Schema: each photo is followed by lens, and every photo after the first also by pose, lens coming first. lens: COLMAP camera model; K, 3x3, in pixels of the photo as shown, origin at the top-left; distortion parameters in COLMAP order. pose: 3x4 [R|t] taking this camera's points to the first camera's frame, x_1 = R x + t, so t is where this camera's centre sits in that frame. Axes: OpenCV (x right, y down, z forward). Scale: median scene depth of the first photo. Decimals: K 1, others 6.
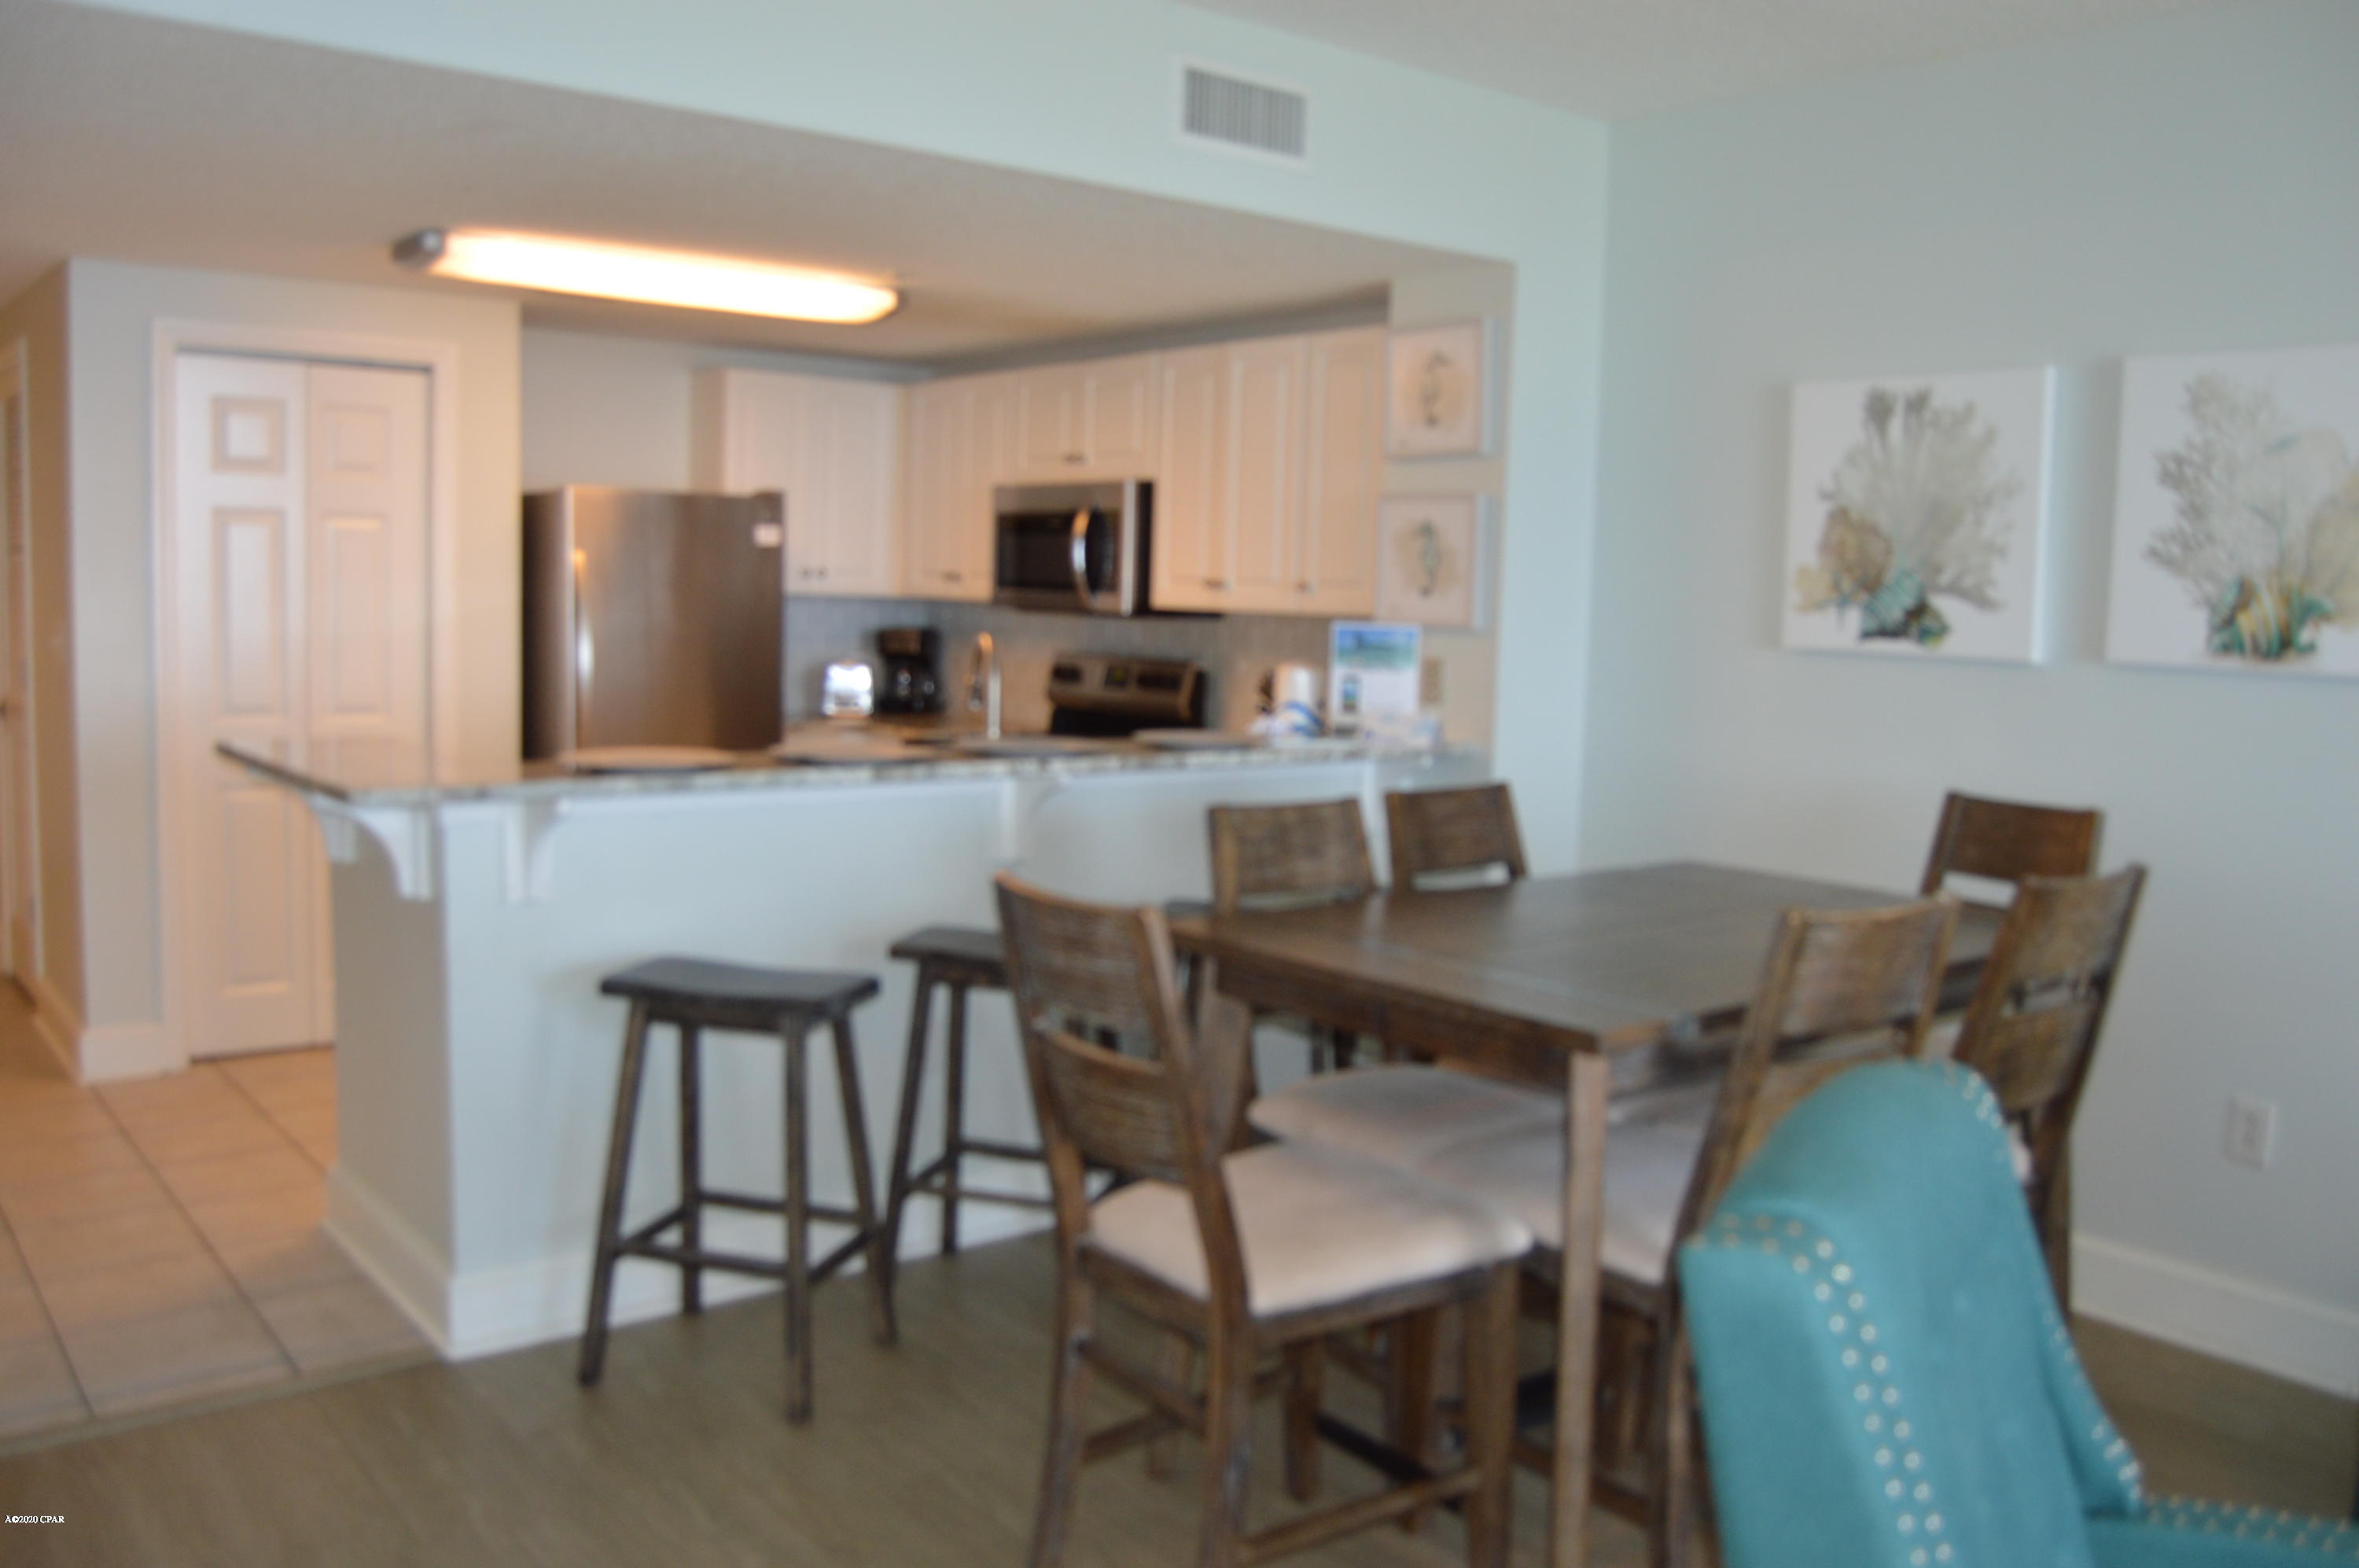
lens RADIAL K [[1899.3, 0, 1188.0], [0, 1899.3, 794.0], [0, 0, 1]] dist [-0.095952, 0.034398]
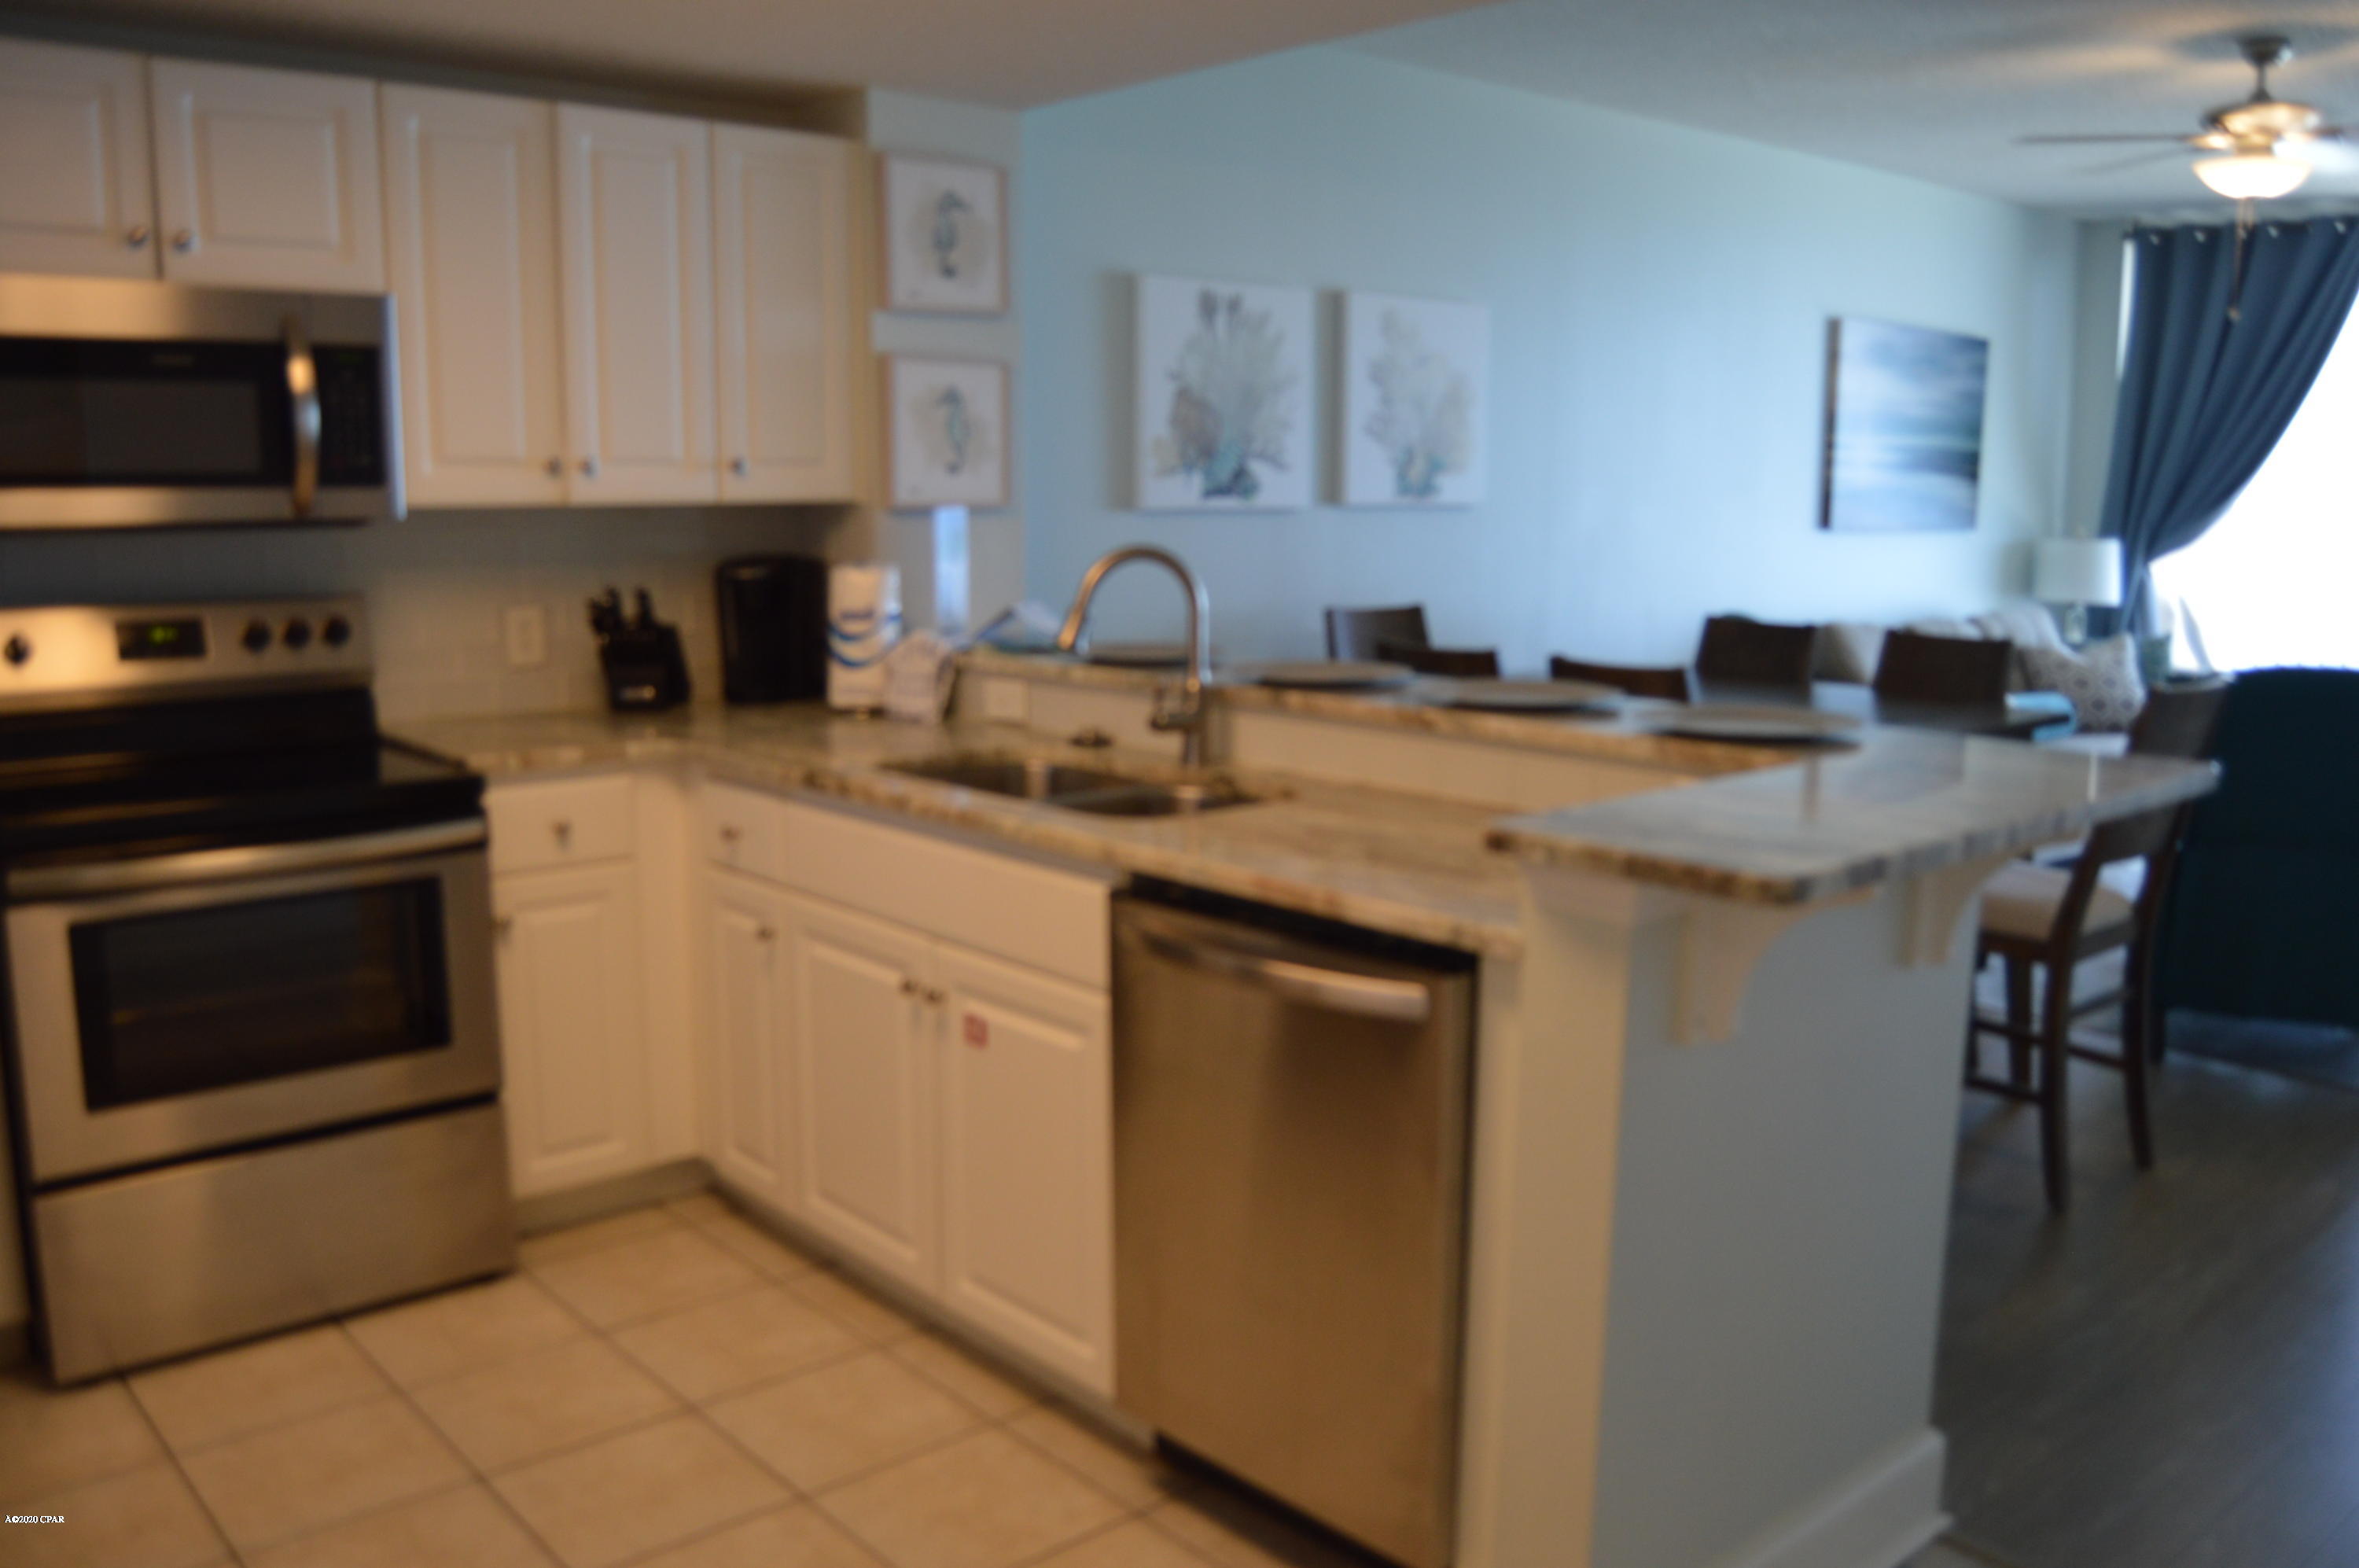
lens RADIAL K [[1899.3, 0, 1188.0], [0, 1899.3, 805.6], [0, 0, 1]] dist [-0.095952, 0.034398]
pose [[-0.050159, -0.203001, 0.977893, -0.863327], [0.098523, 0.973344, 0.207110, -0.141157], [-0.993870, 0.106733, -0.028822, 1.048958]]
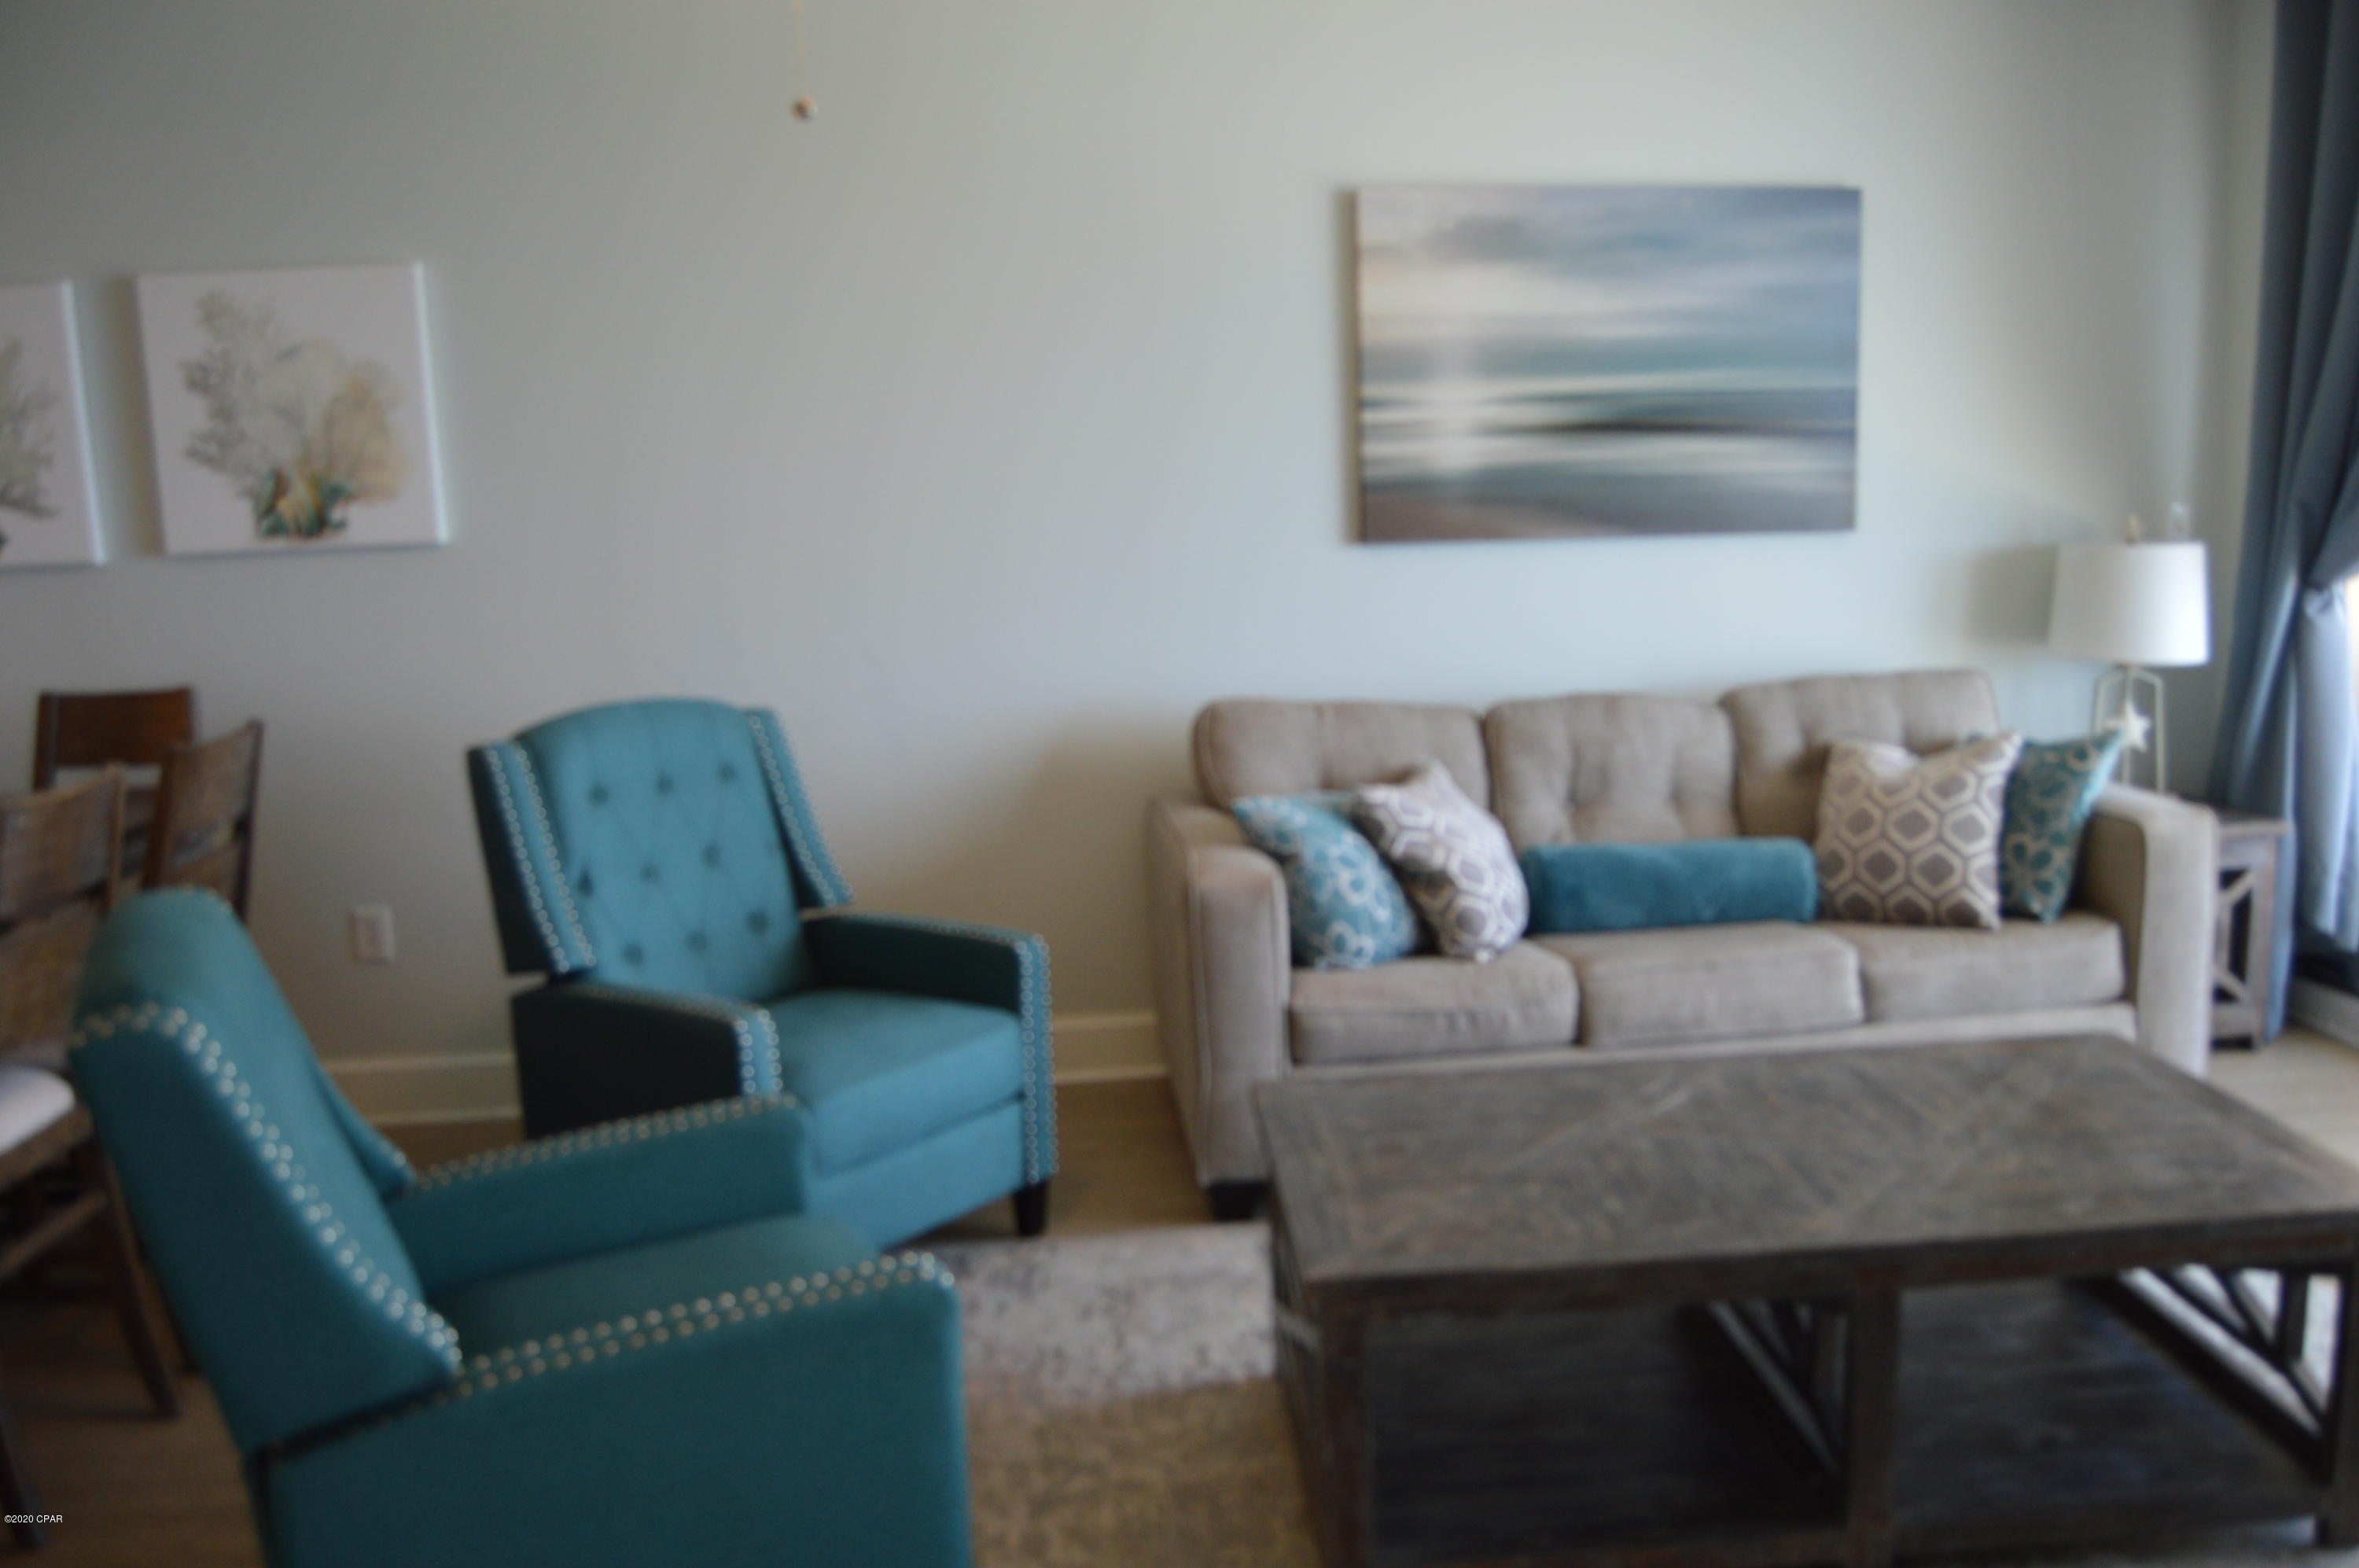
lens RADIAL K [[1899.3, 0, 1171.7], [0, 1899.3, 770.9], [0, 0, 1]] dist [-0.095952, 0.034398]
pose [[0.535308, -0.176221, 0.826070, -0.100318], [0.143775, 0.982732, 0.116472, 0.011252], [-0.832330, 0.056420, 0.551401, -0.080529]]
